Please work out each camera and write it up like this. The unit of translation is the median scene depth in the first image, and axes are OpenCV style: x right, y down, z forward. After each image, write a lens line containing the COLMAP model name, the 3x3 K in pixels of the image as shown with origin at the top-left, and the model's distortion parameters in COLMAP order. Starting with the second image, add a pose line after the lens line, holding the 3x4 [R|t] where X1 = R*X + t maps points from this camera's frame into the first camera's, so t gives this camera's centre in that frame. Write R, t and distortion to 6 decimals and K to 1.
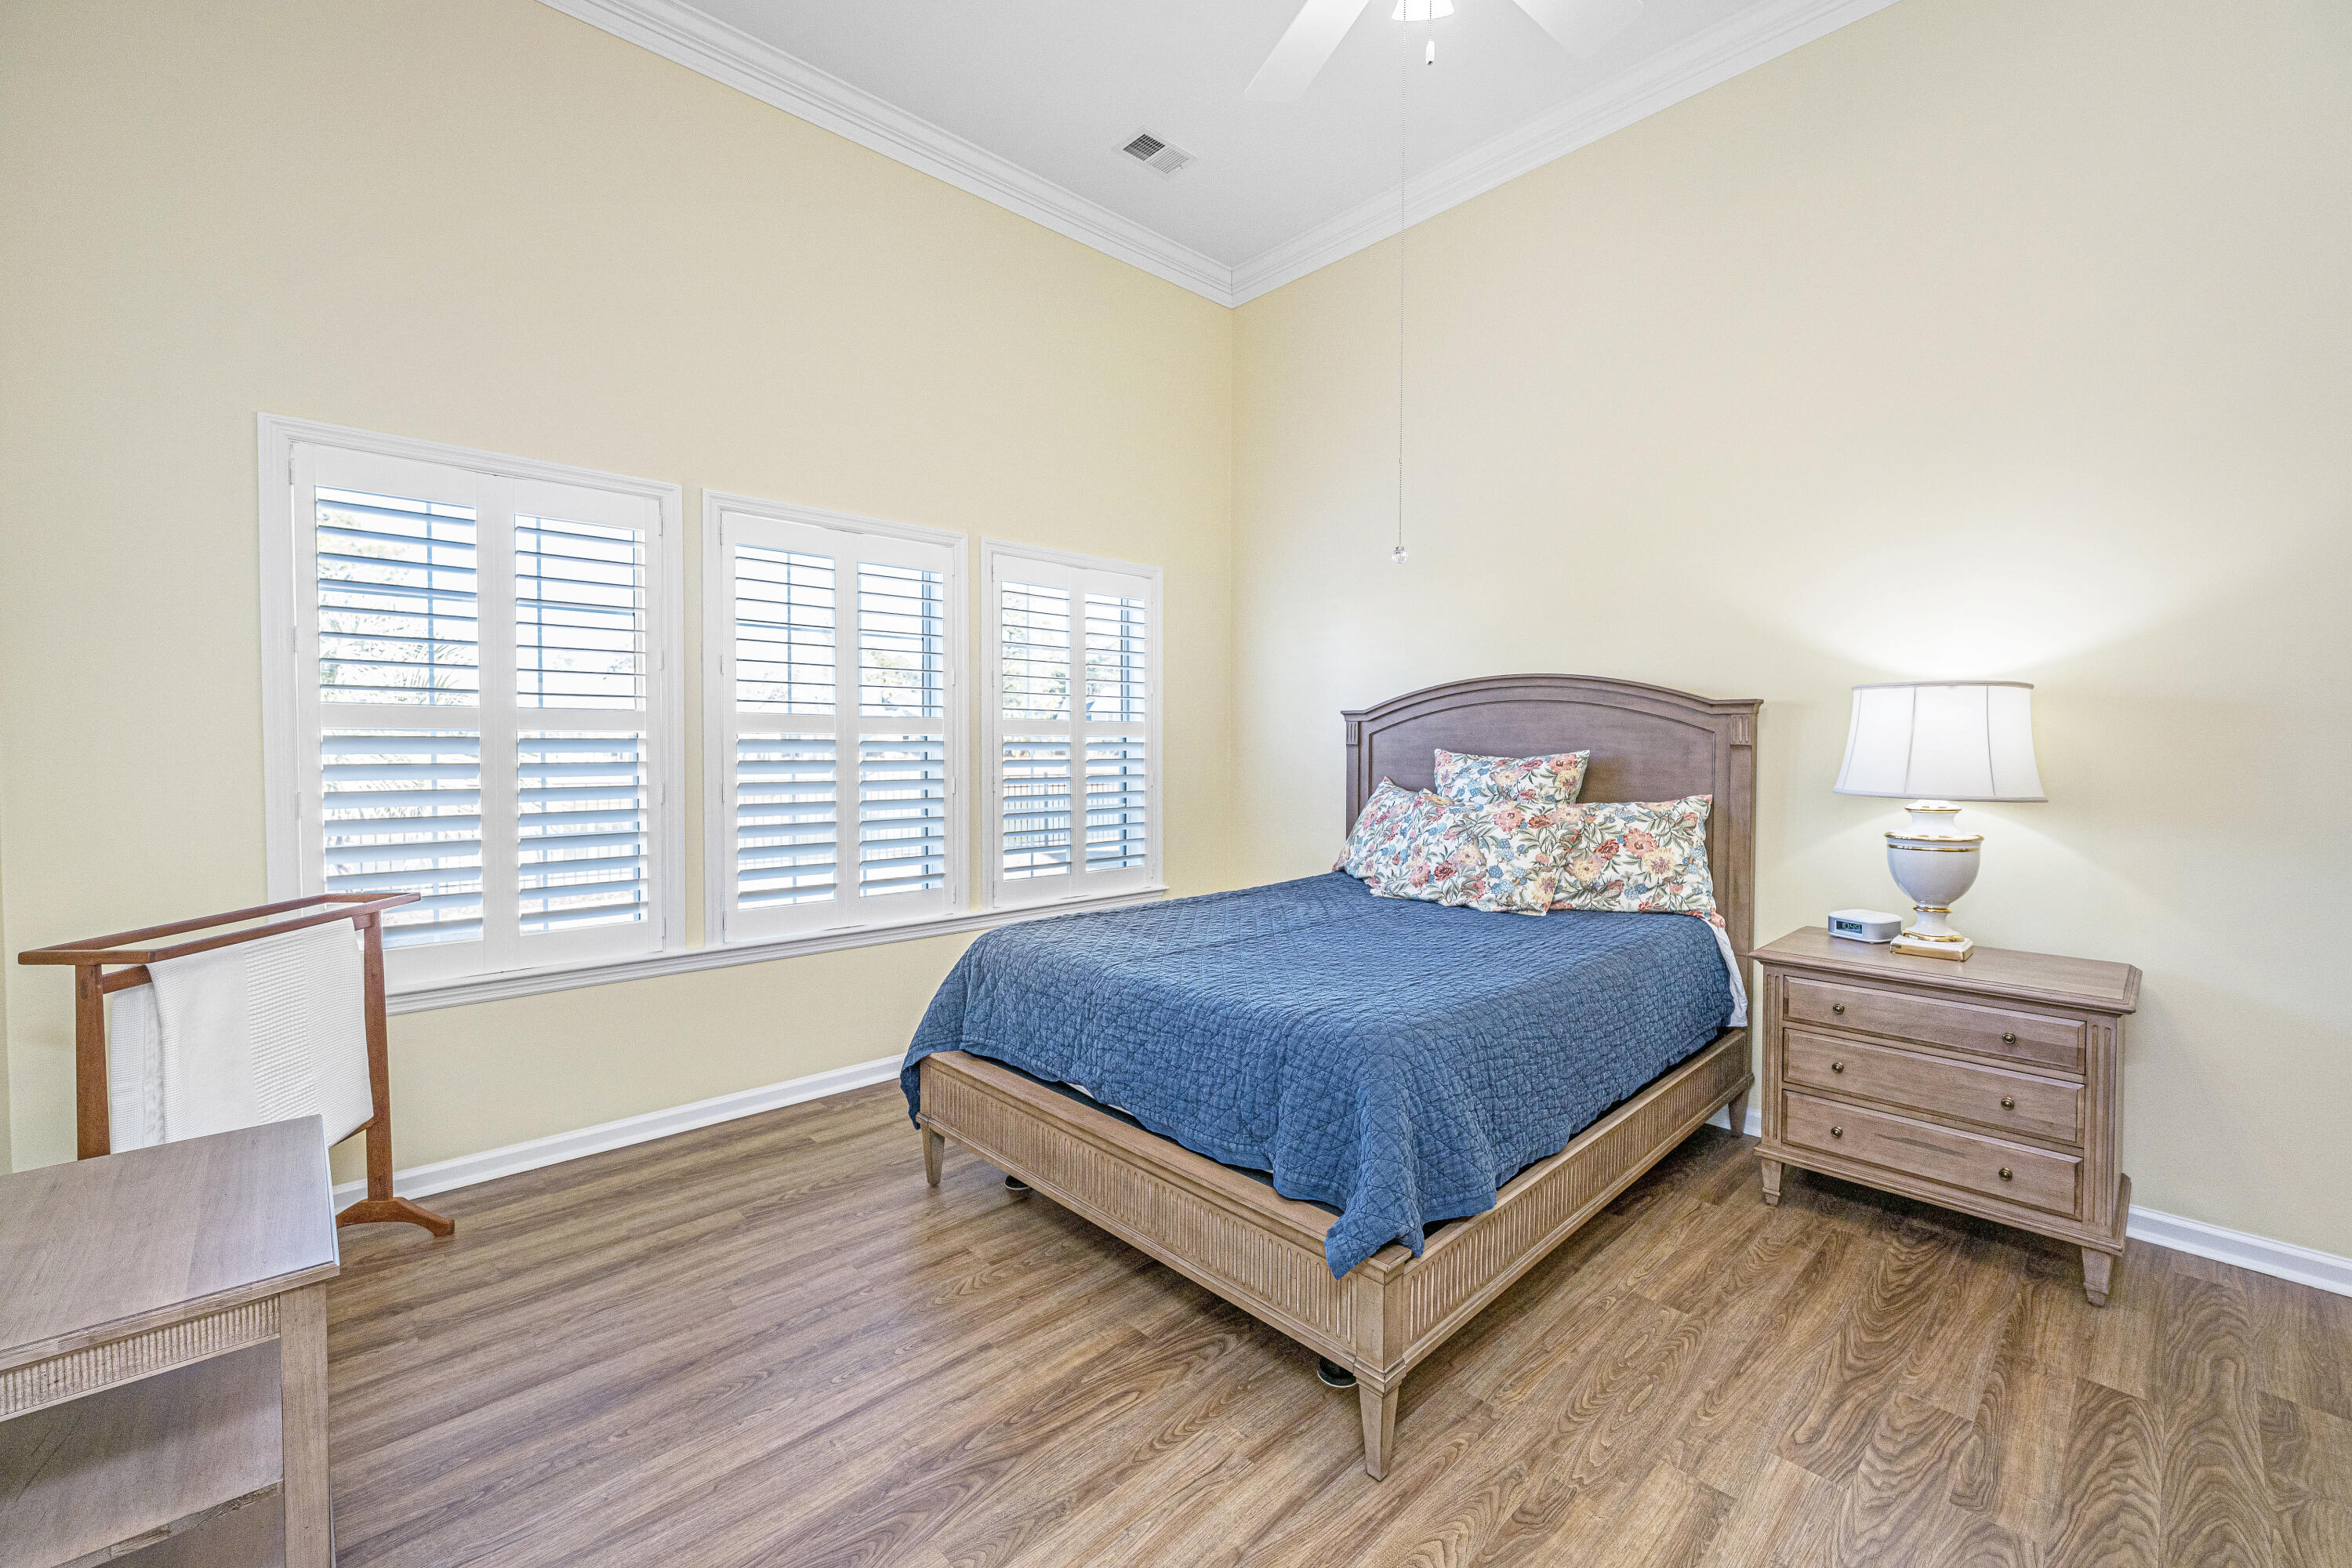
lens RADIAL K [[945.7, 0, 1152.0], [0, 945.7, 780.0], [0, 0, 1]] dist [0.001827, 0.000233]
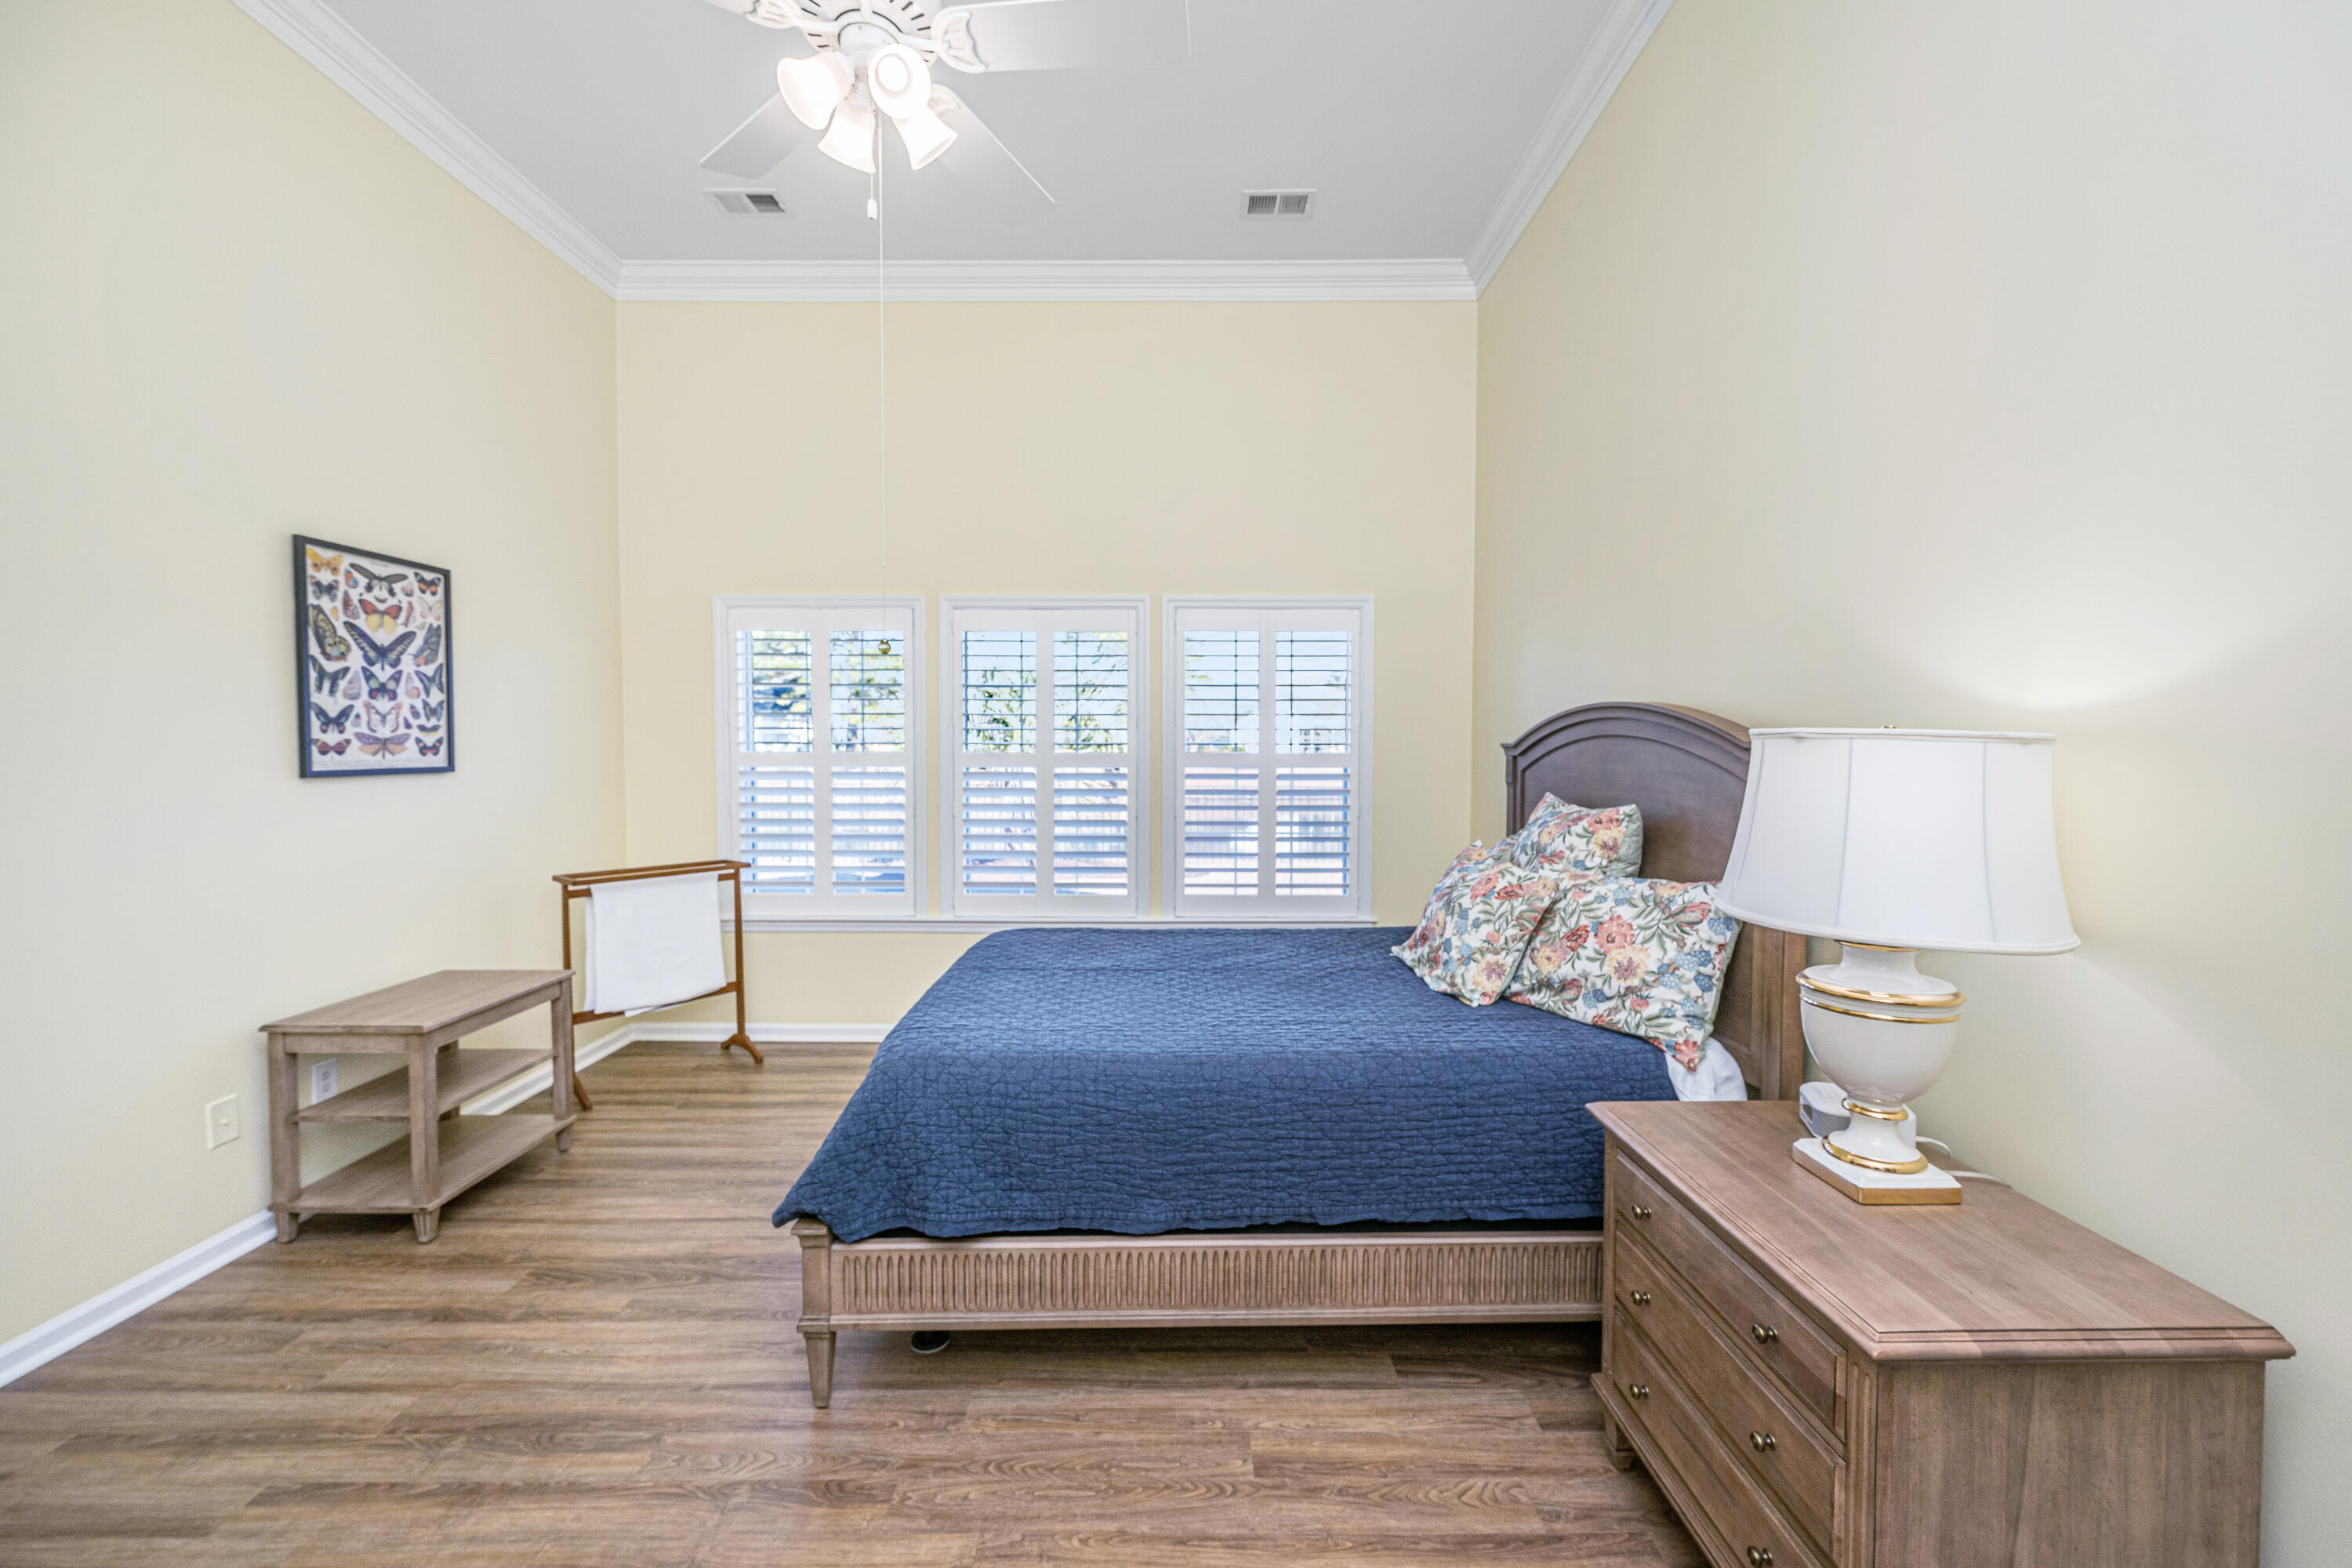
lens RADIAL K [[945.7, 0, 1251.7], [0, 945.7, 786.1], [0, 0, 1]] dist [0.001827, 0.000233]
pose [[0.737500, 0.030837, -0.674643, 0.815795], [-0.023493, 0.999524, 0.020004, -0.059412], [0.674939, 0.001096, 0.737873, 0.262446]]
